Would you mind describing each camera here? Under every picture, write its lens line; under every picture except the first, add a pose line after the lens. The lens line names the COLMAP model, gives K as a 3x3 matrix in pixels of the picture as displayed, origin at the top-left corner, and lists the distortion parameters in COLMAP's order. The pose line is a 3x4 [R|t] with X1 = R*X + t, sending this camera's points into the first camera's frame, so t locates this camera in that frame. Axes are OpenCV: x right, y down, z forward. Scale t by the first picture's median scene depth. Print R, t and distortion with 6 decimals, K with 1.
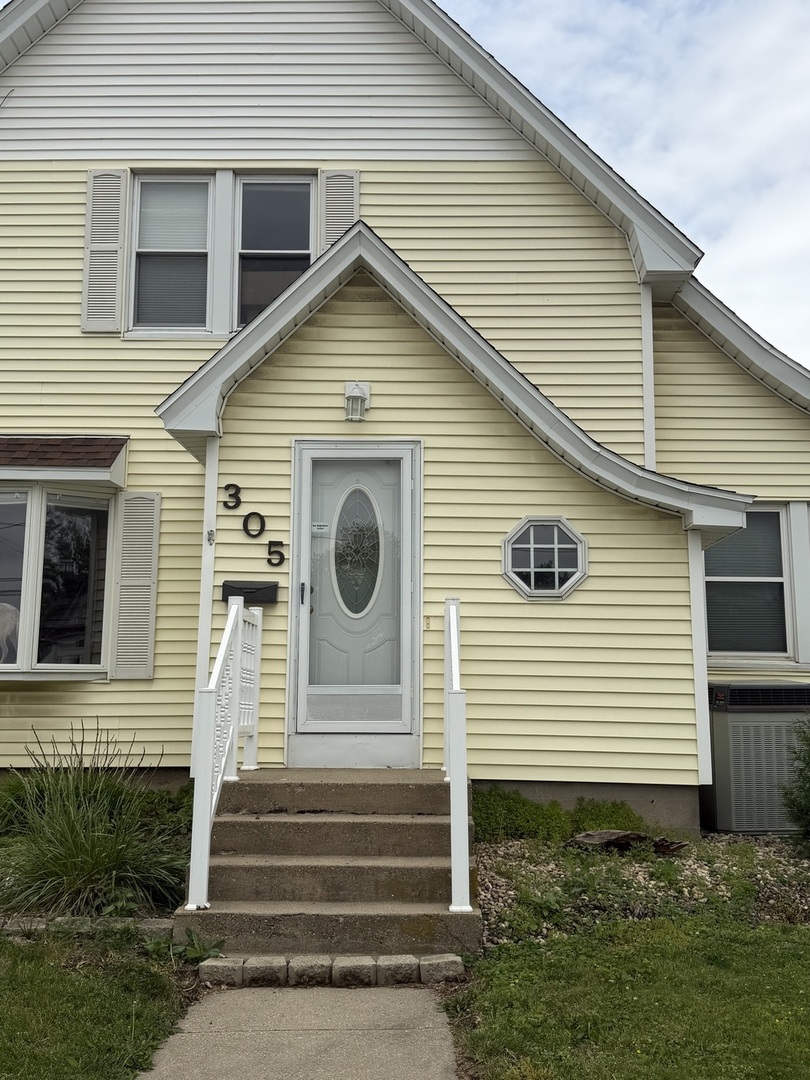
lens RADIAL K [[1086.6, 0, 405.5], [0, 1086.6, 540.0], [0, 0, 1]] dist [0.016234, 0.000000]
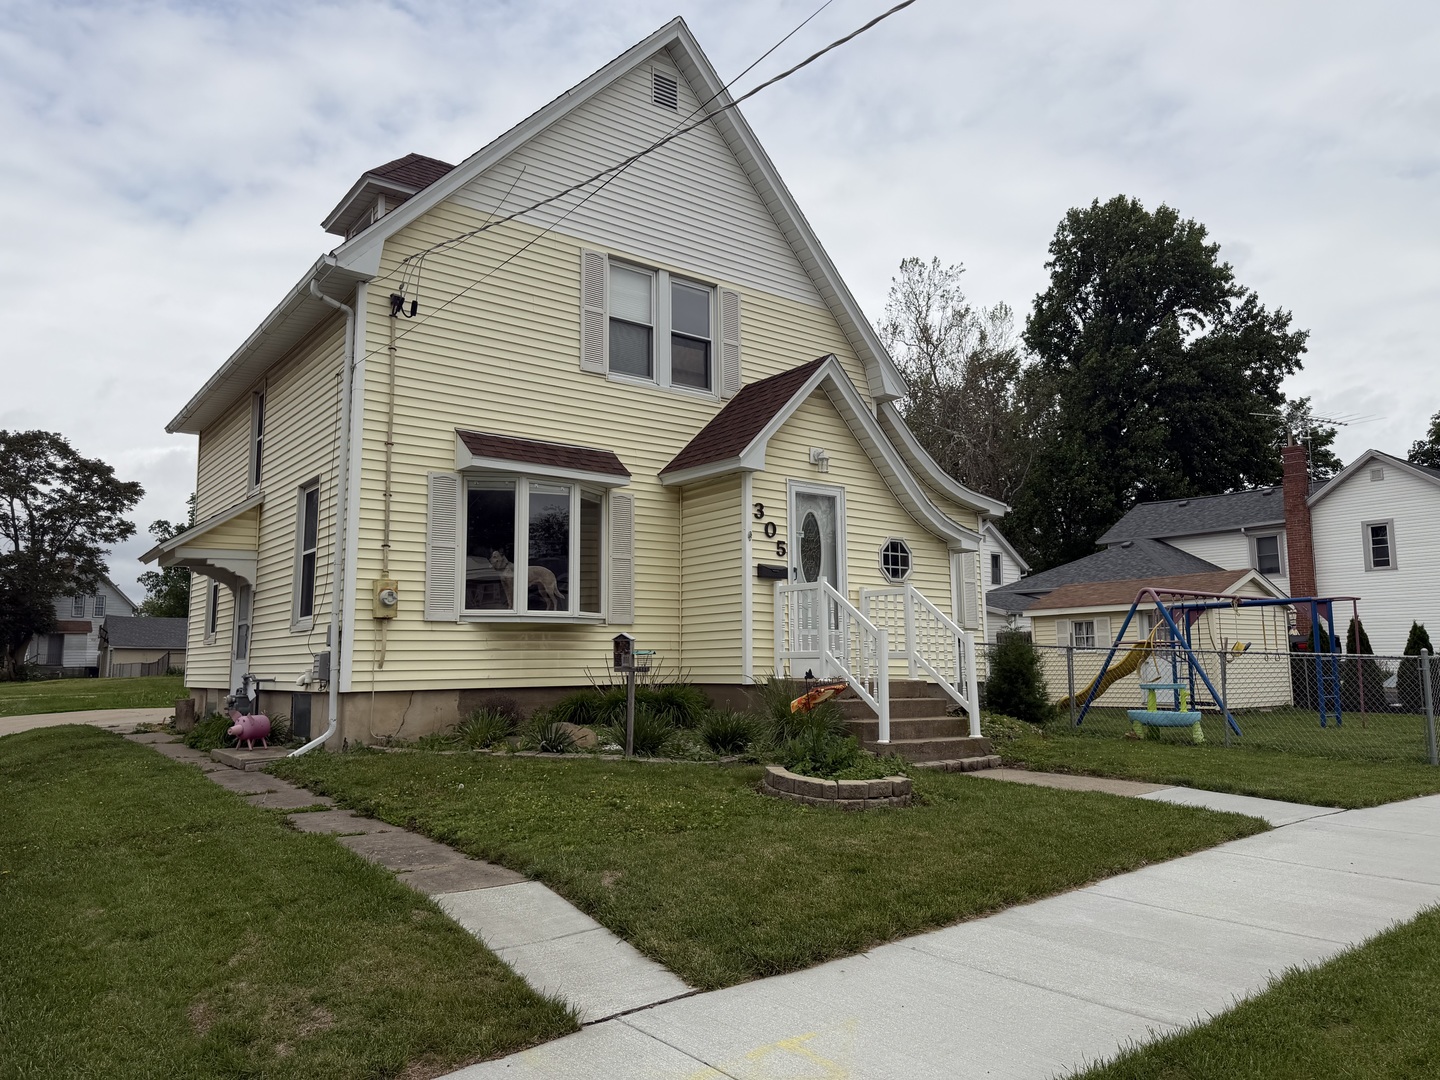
lens RADIAL K [[1011.7, 0, 715.7], [0, 1011.7, 543.2], [0, 0, 1]] dist [0.052434, -0.000437]
pose [[0.794451, 0.065625, 0.603772, -1.099735], [-0.085728, 0.996308, 0.004511, 0.005932], [-0.601247, -0.055344, 0.797144, -0.149802]]
